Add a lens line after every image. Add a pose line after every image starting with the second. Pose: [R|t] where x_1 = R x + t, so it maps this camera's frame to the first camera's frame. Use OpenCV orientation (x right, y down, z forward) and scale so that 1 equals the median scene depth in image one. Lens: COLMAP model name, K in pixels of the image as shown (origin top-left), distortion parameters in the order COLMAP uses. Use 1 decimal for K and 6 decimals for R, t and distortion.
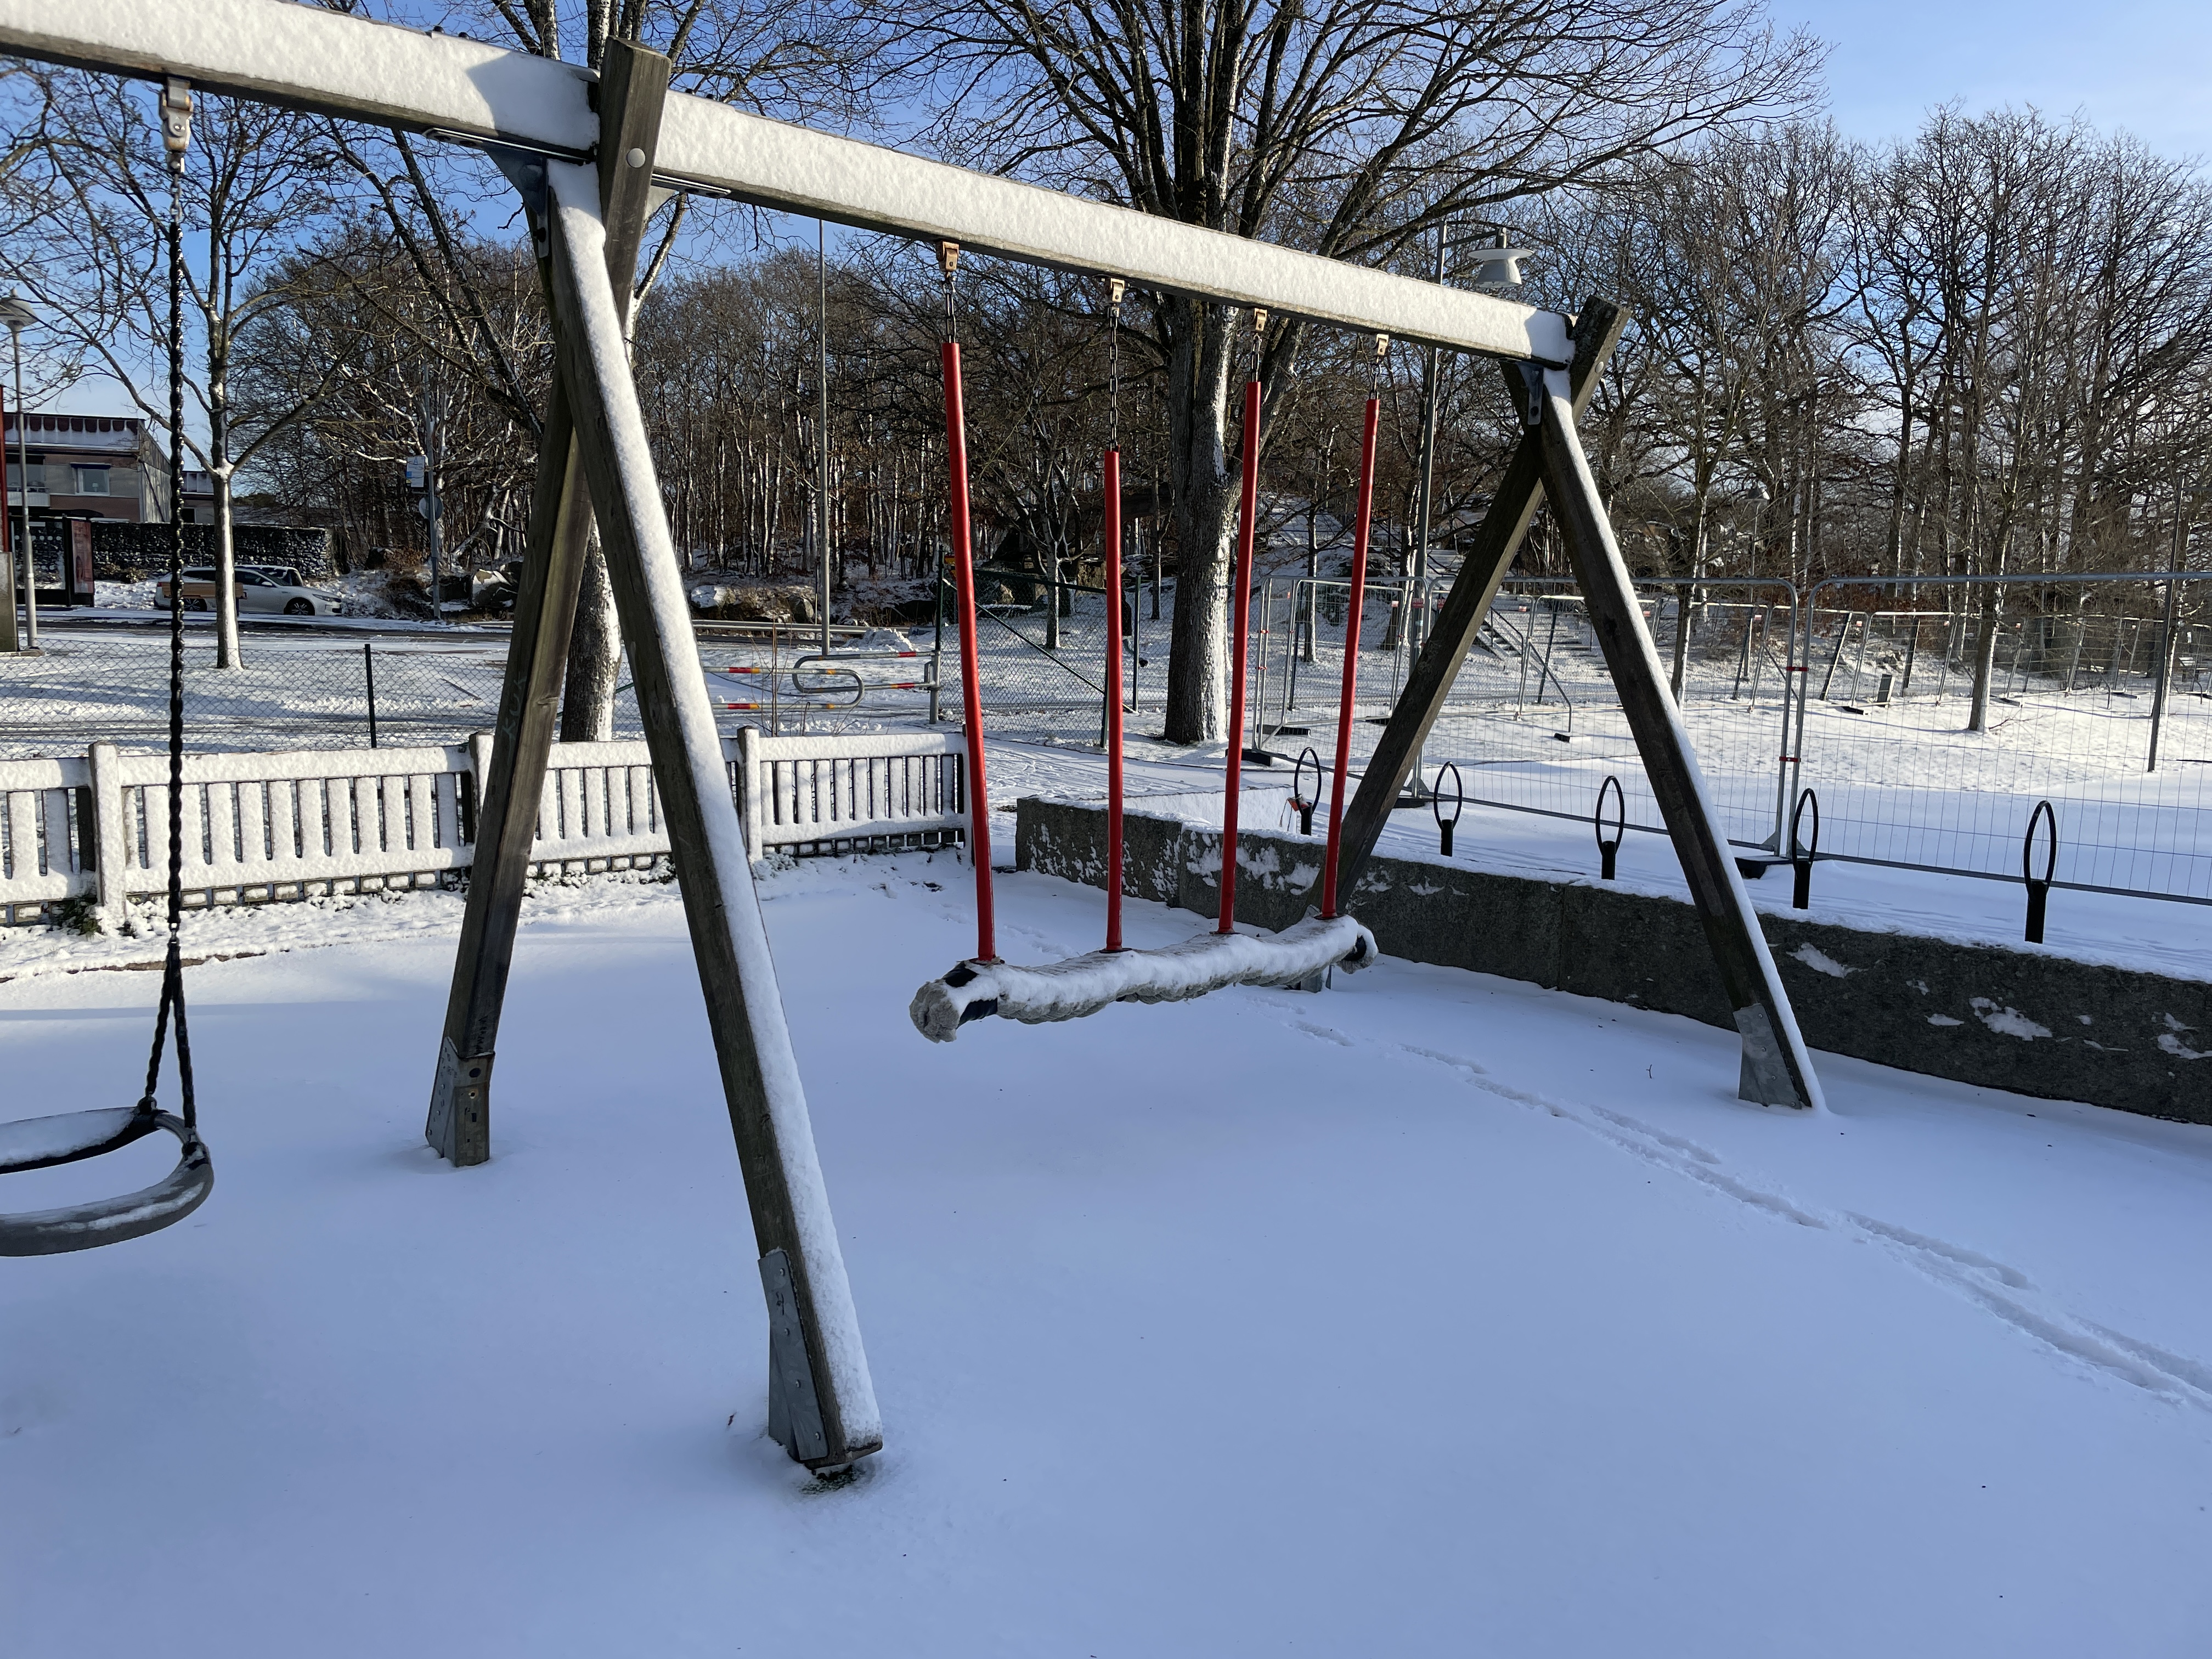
lens RADIAL K [[1616.8, 0, 1106.0], [0, 1616.8, 829.5], [0, 0, 1]] dist [0.079539, -0.097267]
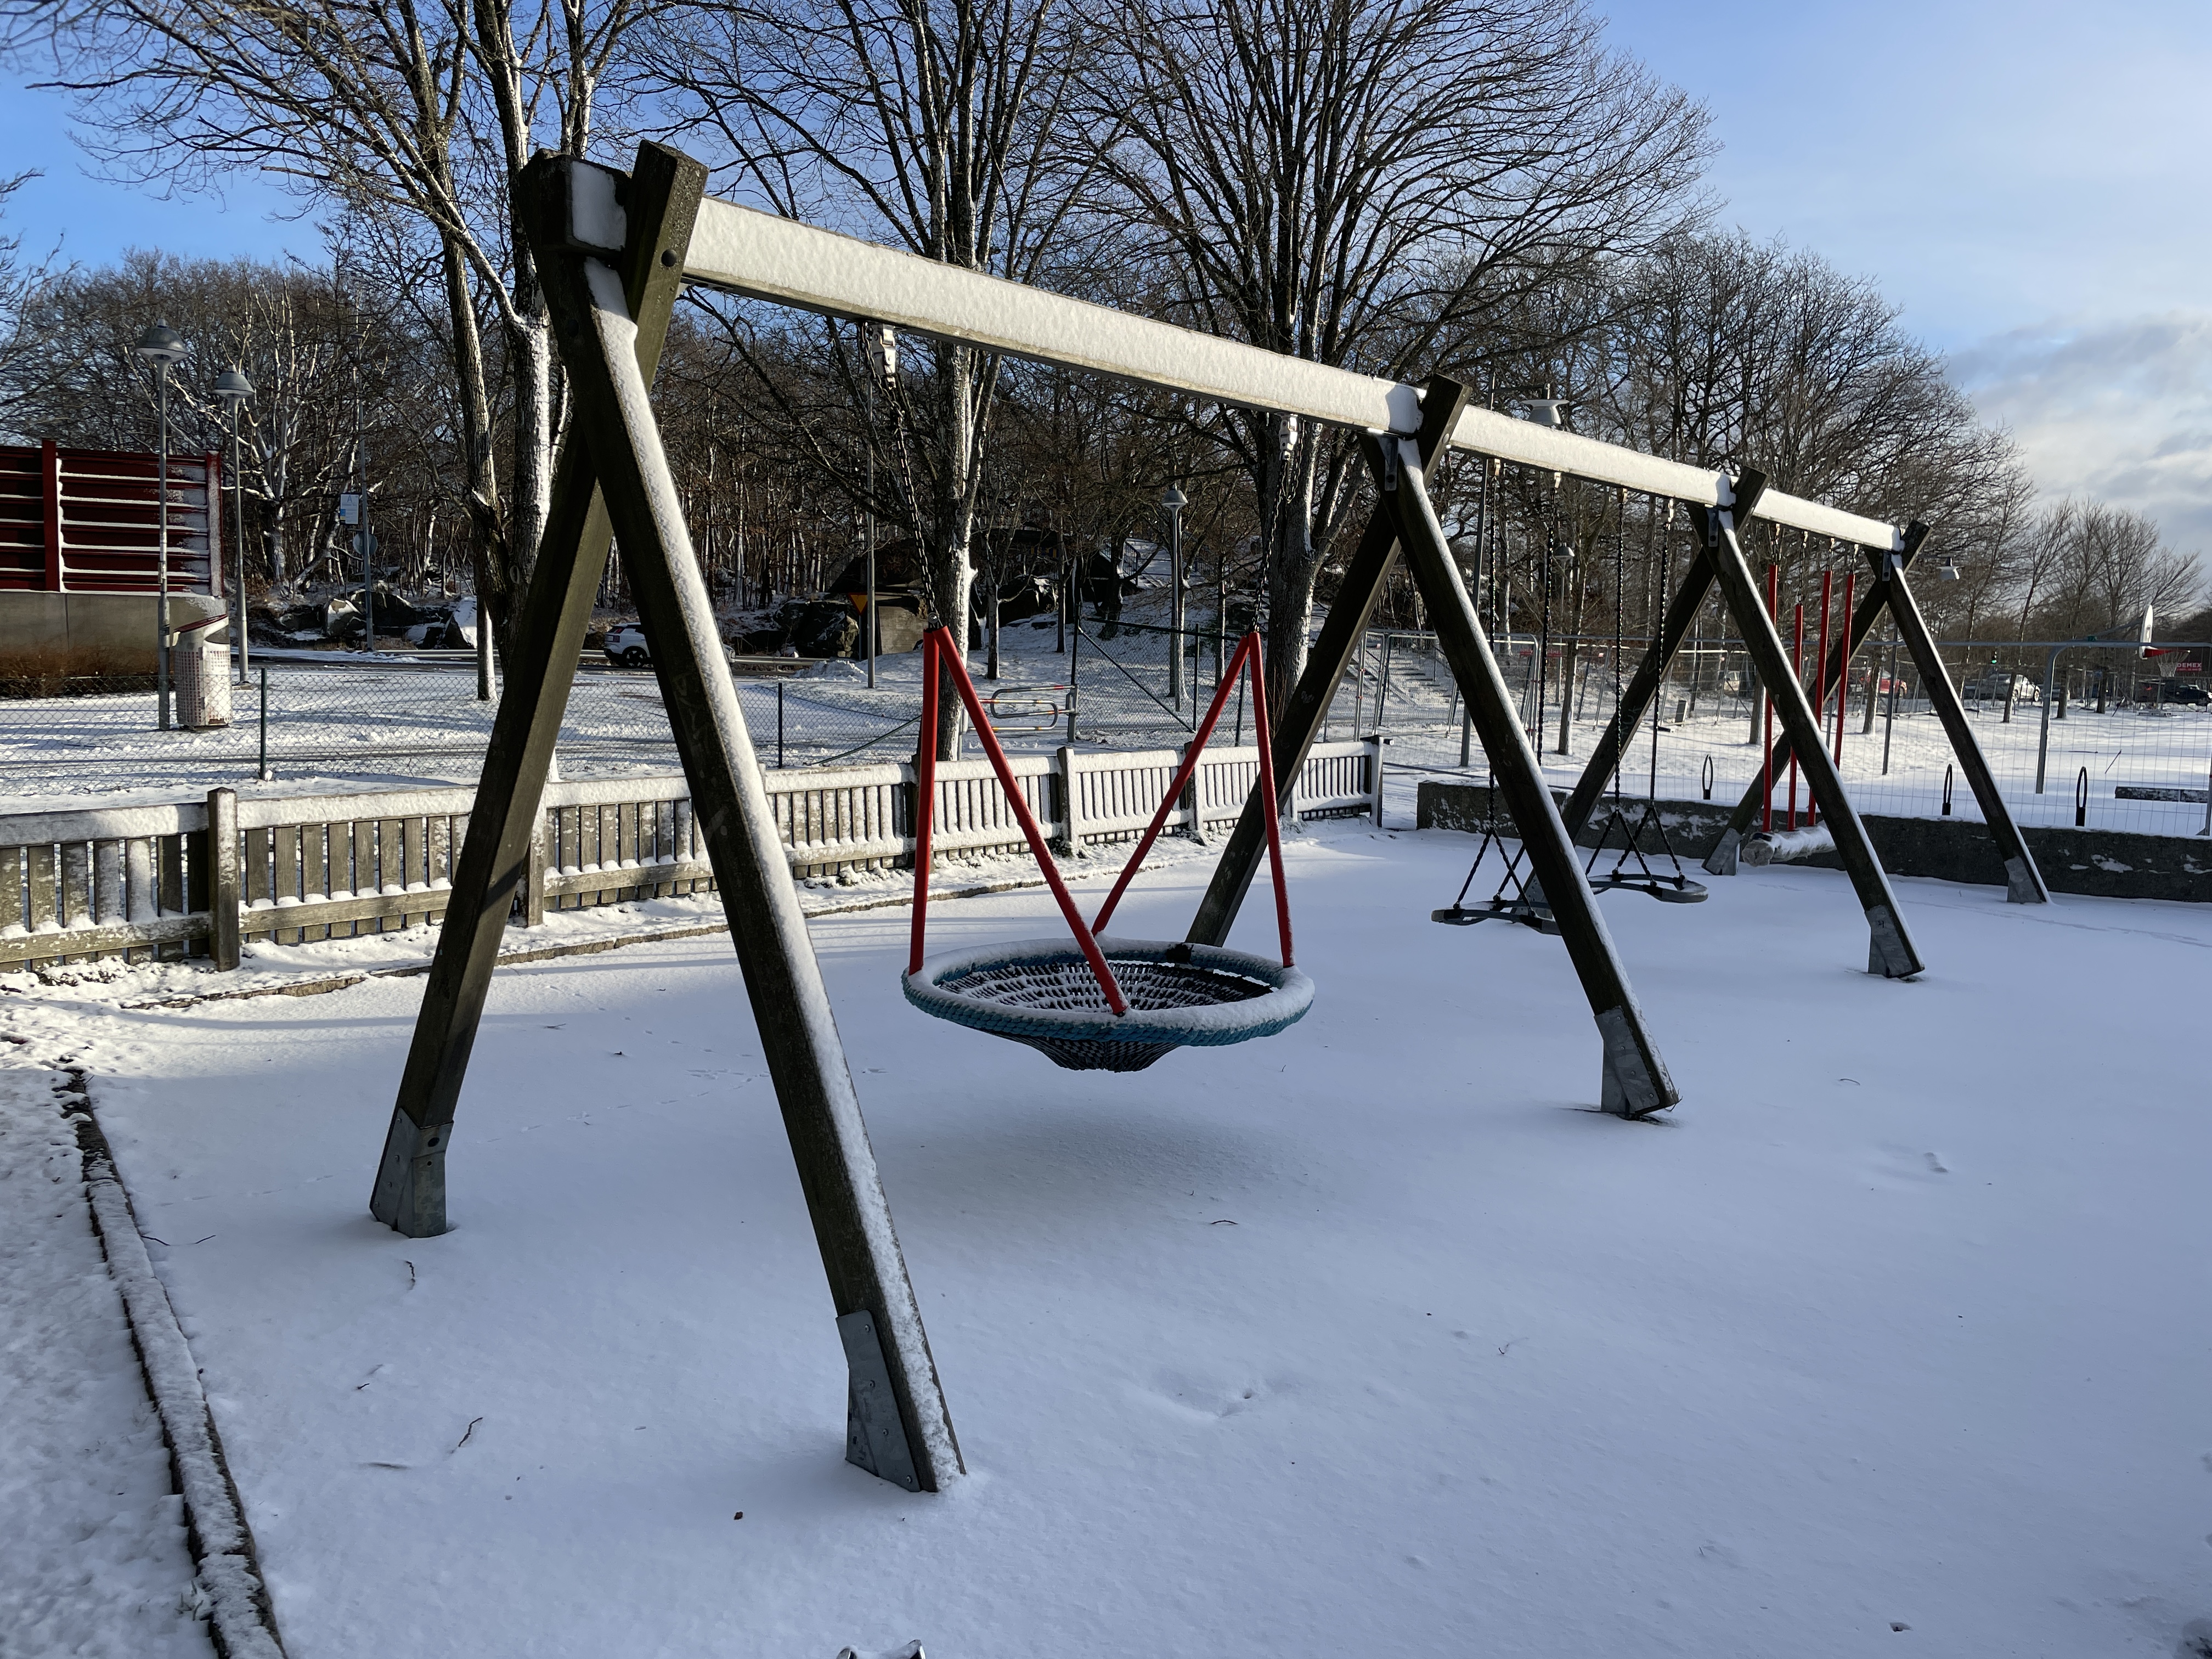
lens RADIAL K [[1616.8, 0, 1106.0], [0, 1616.8, 829.5], [0, 0, 1]] dist [0.079539, -0.097267]
pose [[0.983375, -0.017060, 0.180783, -0.609556], [0.019877, 0.999707, -0.013779, 0.040064], [-0.180495, 0.017143, 0.983426, -0.472568]]
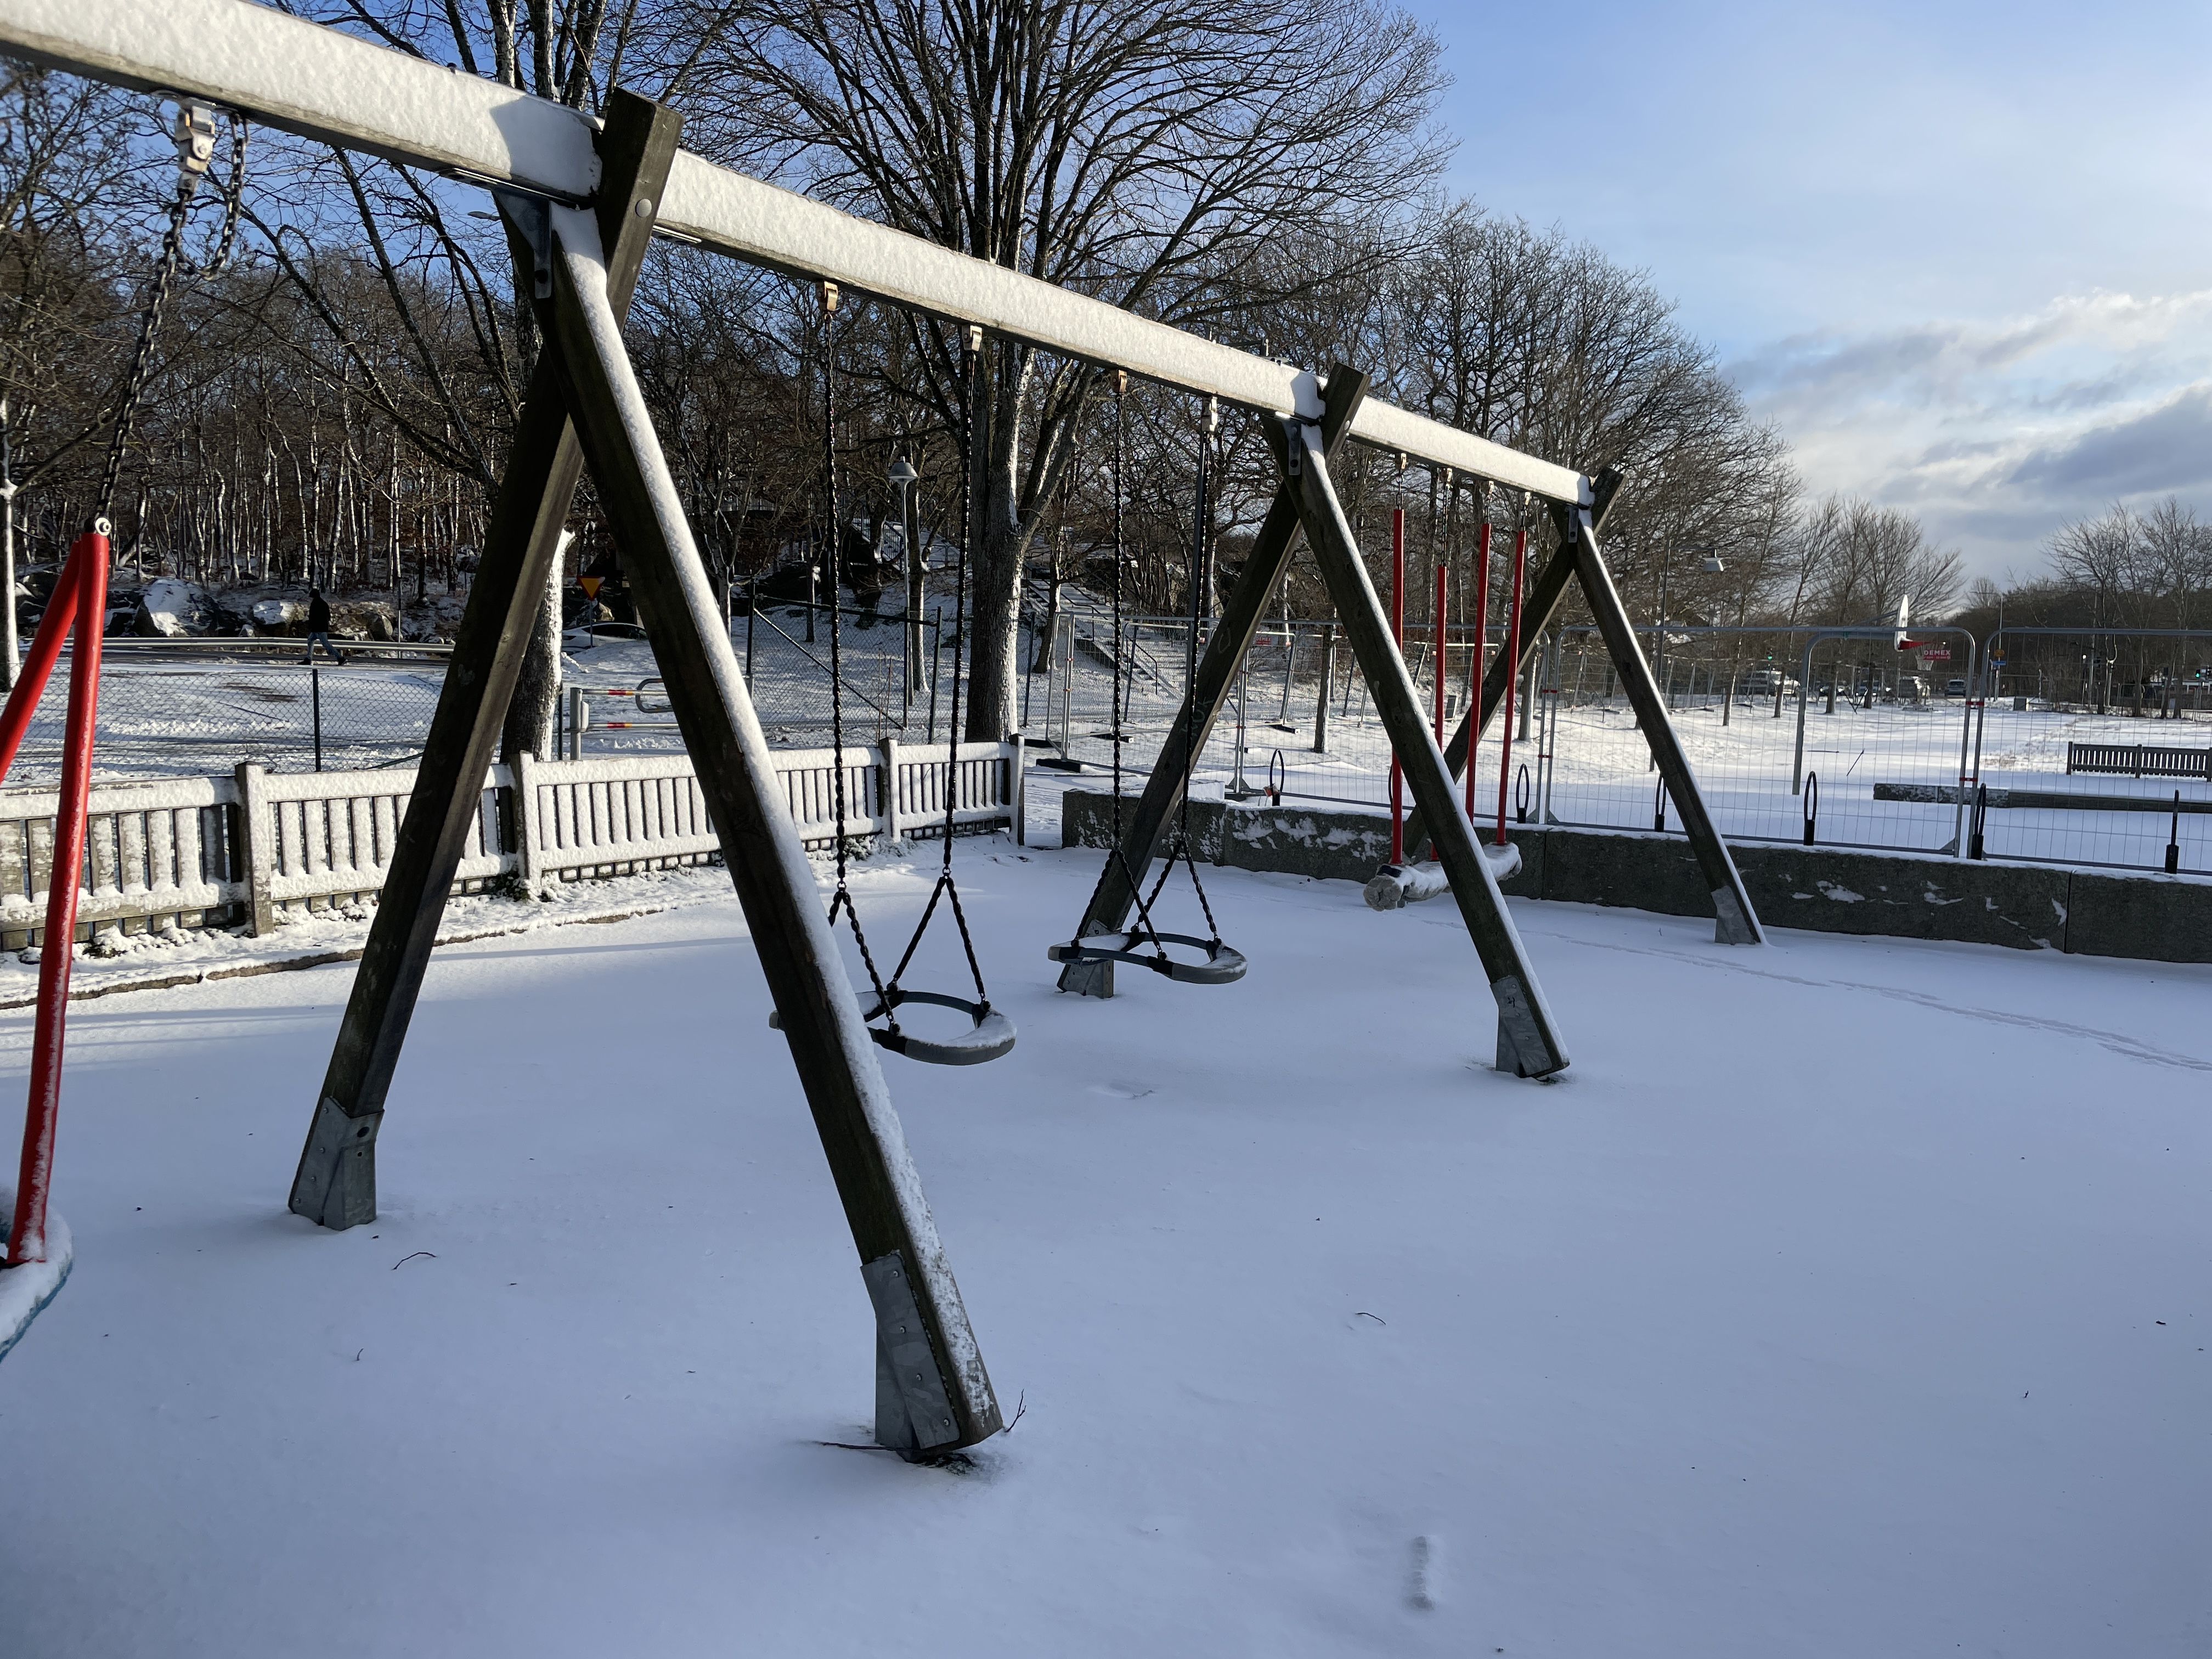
lens RADIAL K [[1616.8, 0, 1106.0], [0, 1616.8, 829.5], [0, 0, 1]] dist [0.079539, -0.097267]
pose [[0.958644, -0.025861, 0.283432, -0.371760], [0.029418, 0.999533, -0.008299, 0.021941], [-0.283085, 0.016294, 0.958956, -0.242201]]
